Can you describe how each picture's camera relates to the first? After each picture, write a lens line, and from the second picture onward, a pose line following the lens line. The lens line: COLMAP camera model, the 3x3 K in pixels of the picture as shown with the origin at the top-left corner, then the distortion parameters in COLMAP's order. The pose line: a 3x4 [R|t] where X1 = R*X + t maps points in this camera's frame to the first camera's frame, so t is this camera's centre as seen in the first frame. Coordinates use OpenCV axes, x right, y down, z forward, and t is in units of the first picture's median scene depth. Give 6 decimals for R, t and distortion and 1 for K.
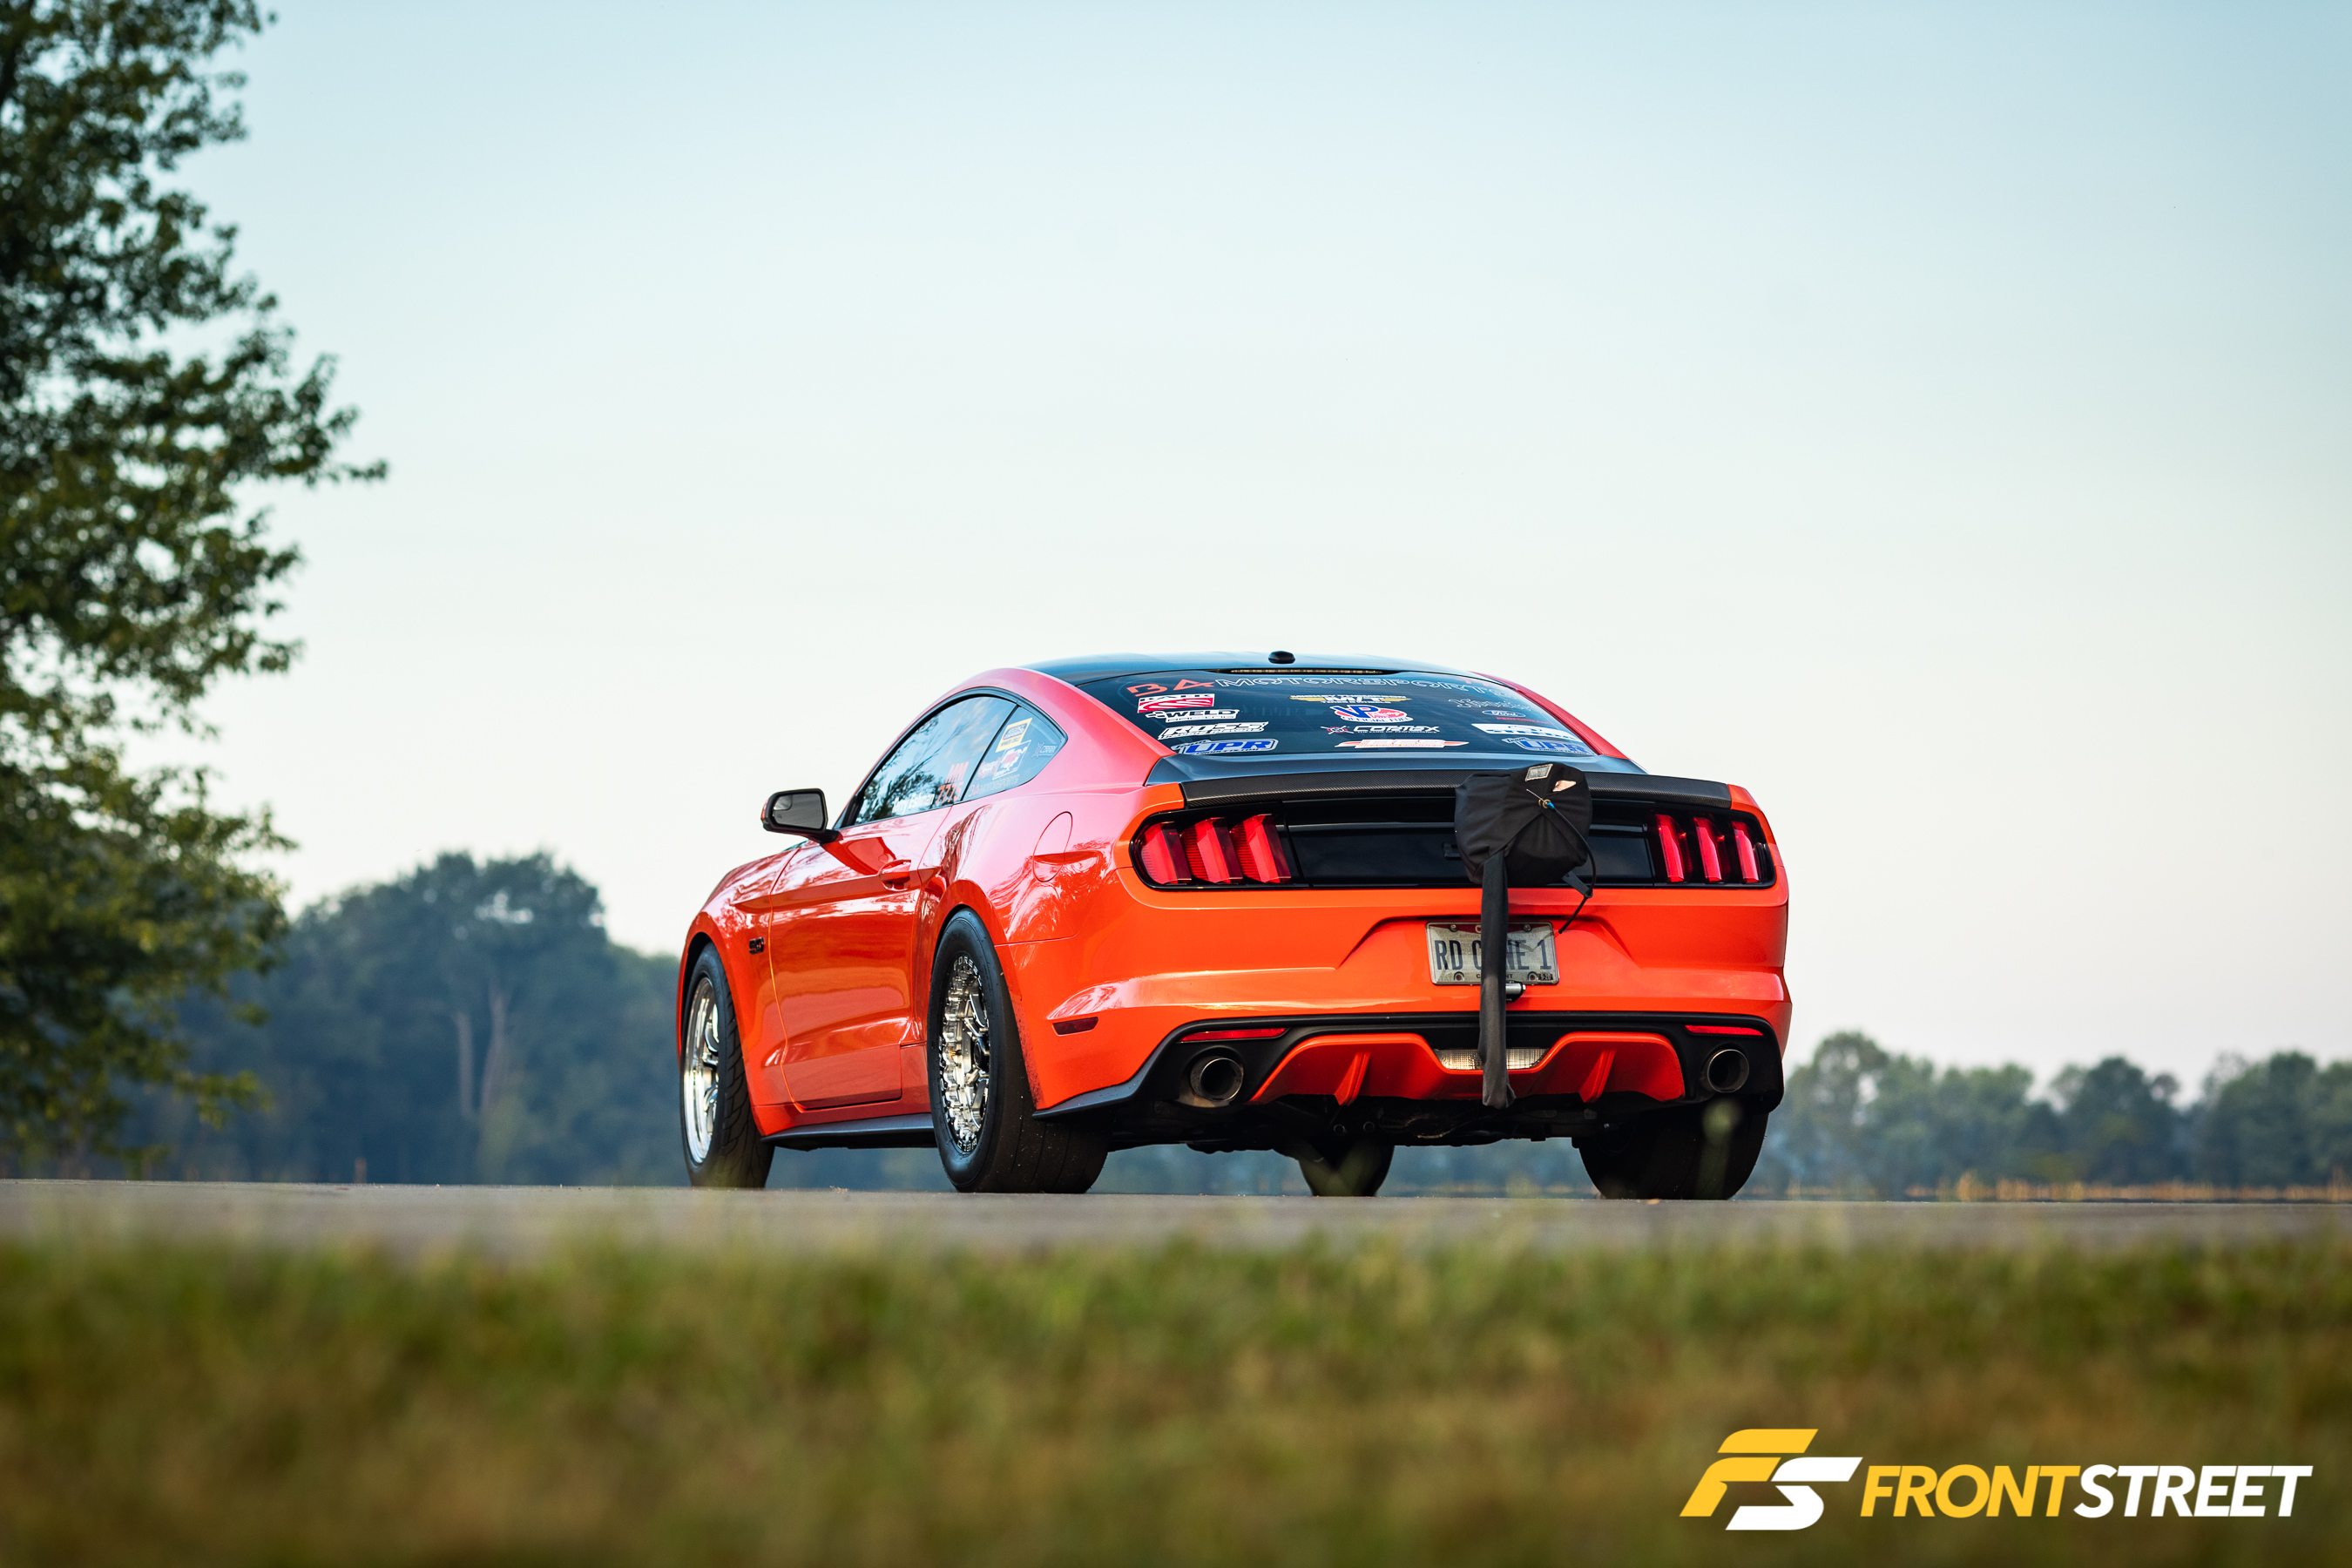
lens RADIAL K [[8912.6, 0, 1176.0], [0, 8912.6, 784.0], [0, 0, 1]] dist [-0.117224, 0.454952]
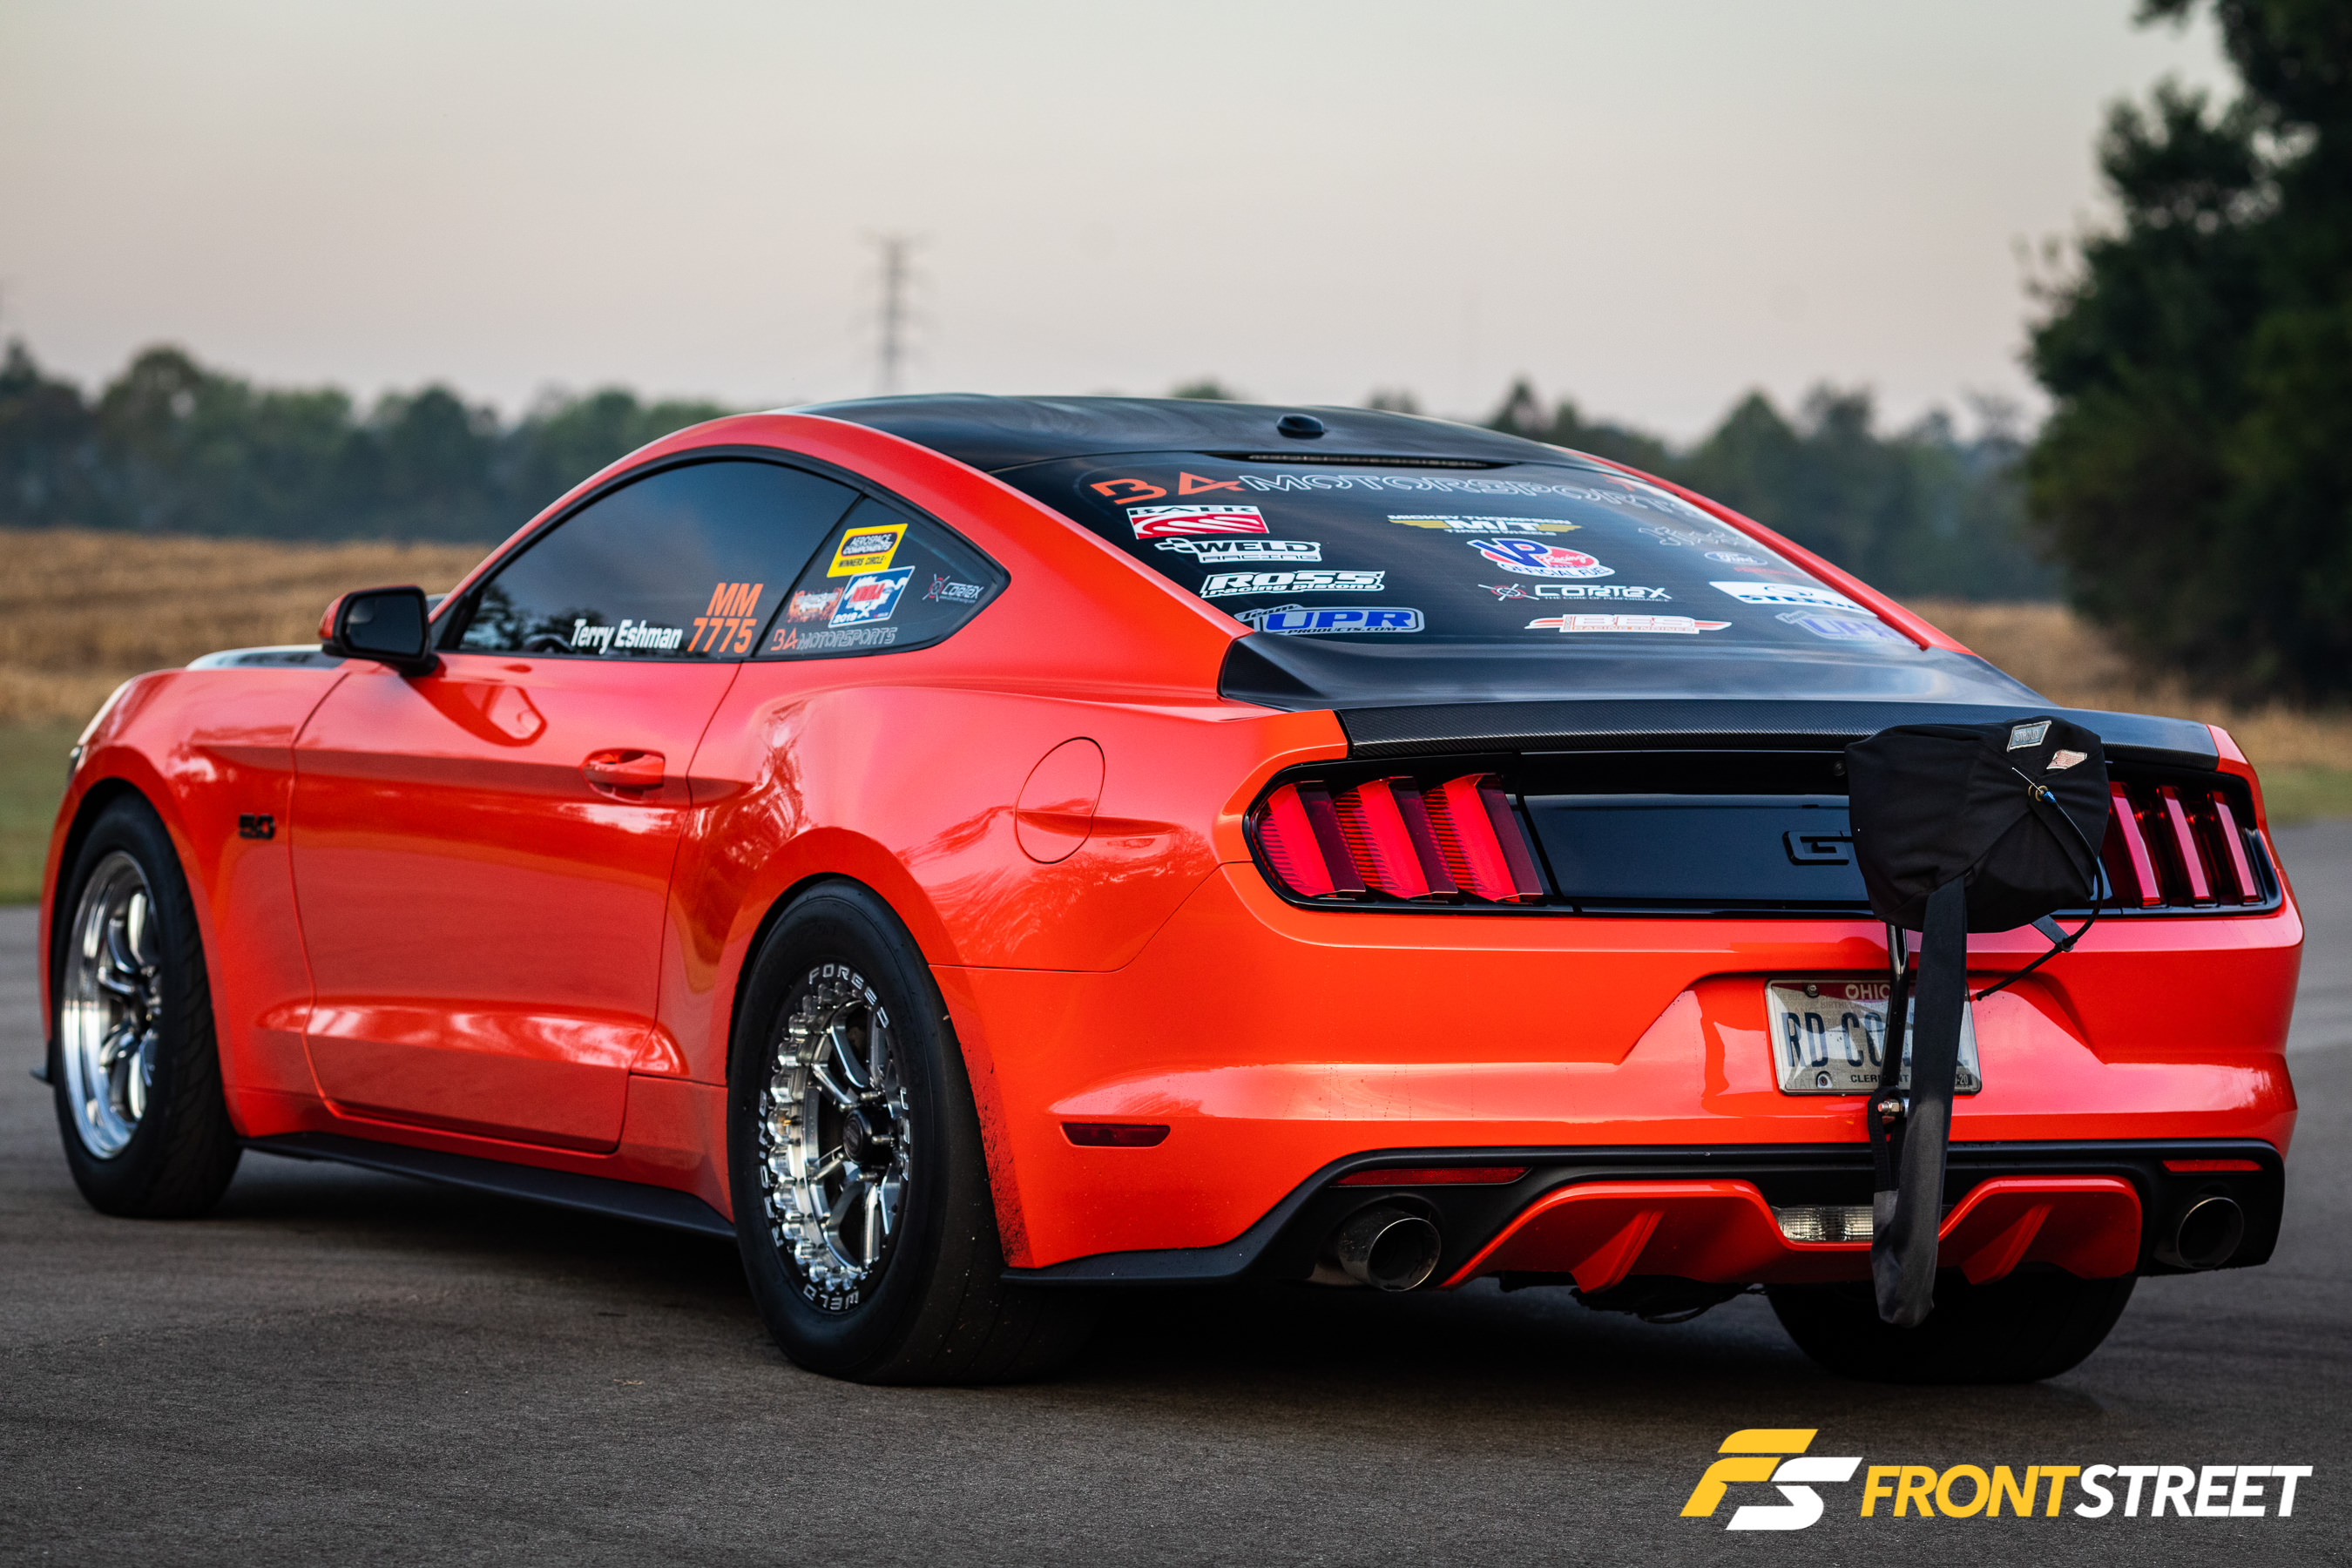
lens RADIAL K [[8912.6, 0, 1176.0], [0, 8912.6, 784.0], [0, 0, 1]] dist [-0.117224, 0.454952]
pose [[0.979965, 0.033332, 0.196362, -0.112329], [-0.048655, 0.996091, 0.073731, -0.034234], [-0.193137, -0.081808, 0.977755, 0.438148]]
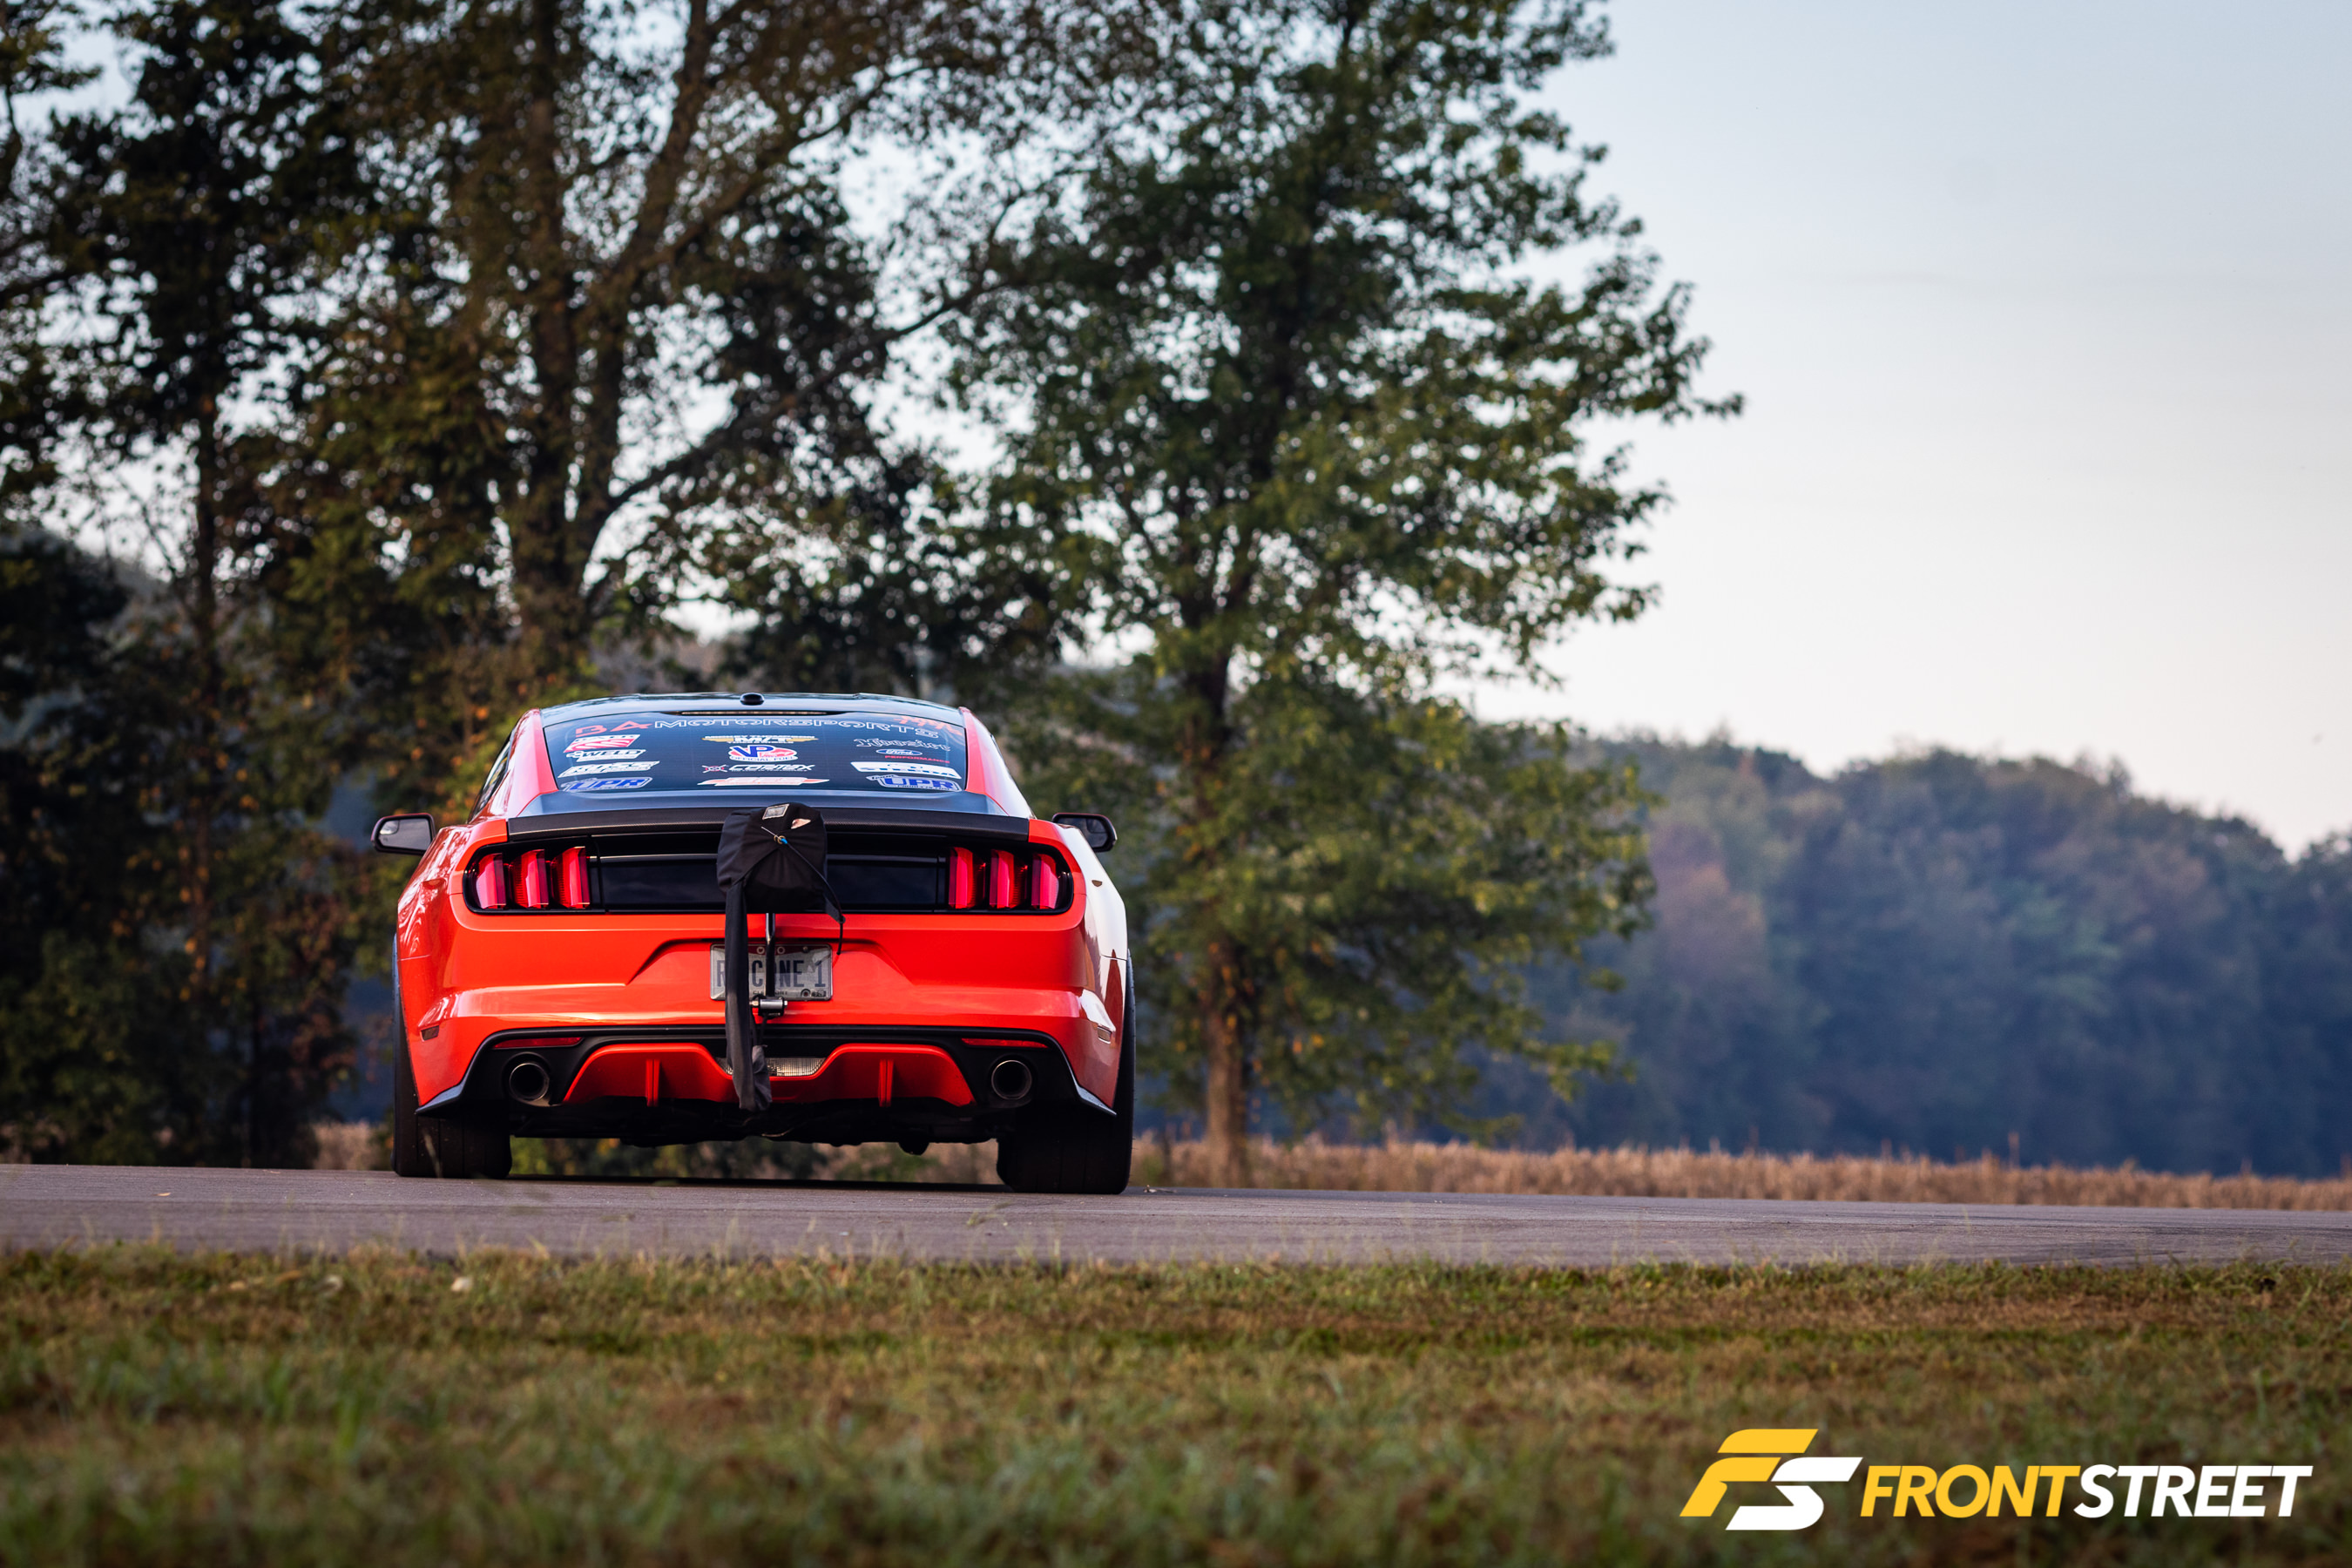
lens RADIAL K [[10010.2, 0, 1176.0], [0, 10010.2, 784.0], [0, 0, 1]] dist [0.027485, 0.099518]
pose [[0.975274, -0.001596, -0.220996, 0.343538], [0.003403, 0.999964, 0.007795, -0.013439], [0.220975, -0.008354, 0.975244, -0.199289]]
